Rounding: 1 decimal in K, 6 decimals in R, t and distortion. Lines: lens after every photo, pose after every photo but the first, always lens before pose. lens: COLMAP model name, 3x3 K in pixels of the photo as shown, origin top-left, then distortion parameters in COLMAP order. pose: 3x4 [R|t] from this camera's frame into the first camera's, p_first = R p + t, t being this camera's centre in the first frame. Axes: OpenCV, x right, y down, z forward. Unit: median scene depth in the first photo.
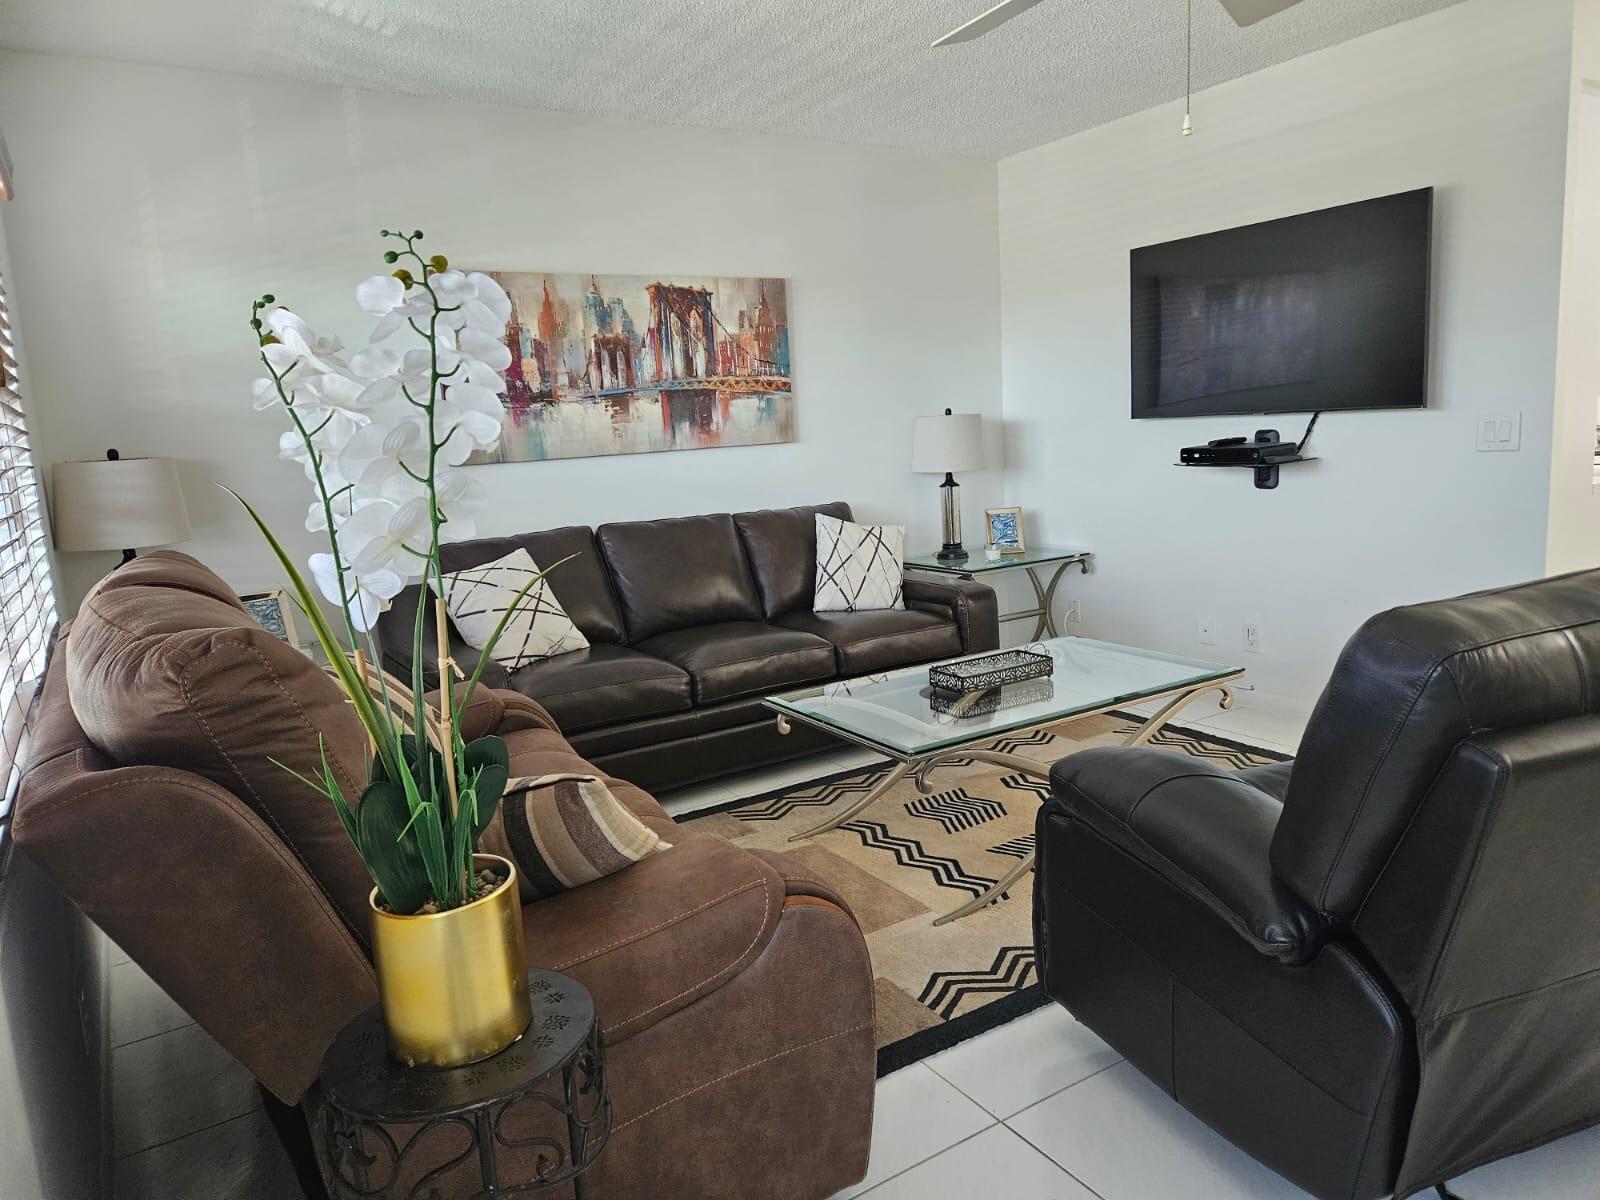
lens RADIAL K [[1074.9, 0, 787.2], [0, 1074.9, 591.7], [0, 0, 1]] dist [0.039078, -0.001038]
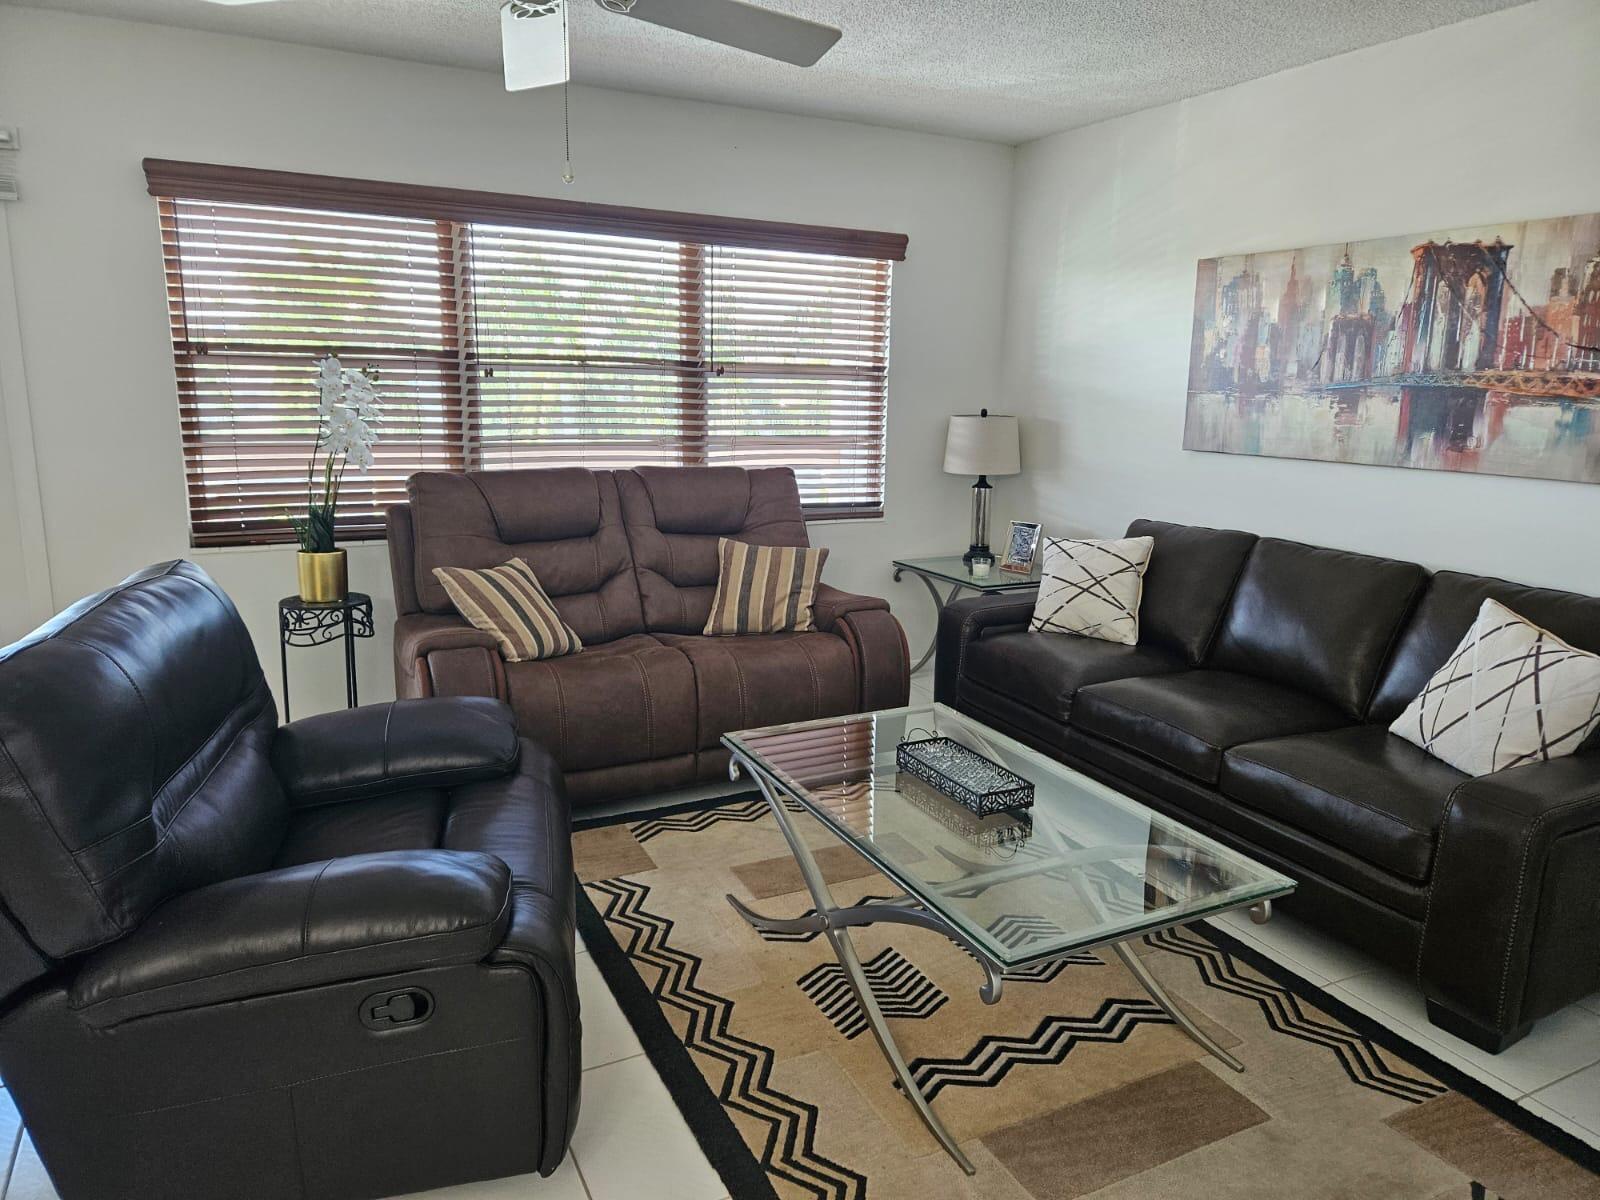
lens RADIAL K [[1062.2, 0, 809.8], [0, 1062.2, 592.6], [0, 0, 1]] dist [-0.004558, -0.001216]
pose [[-0.089033, 0.249780, -0.964201, 0.665398], [-0.164996, 0.950972, 0.261589, -0.174019], [0.982268, 0.182379, -0.043456, 0.645624]]
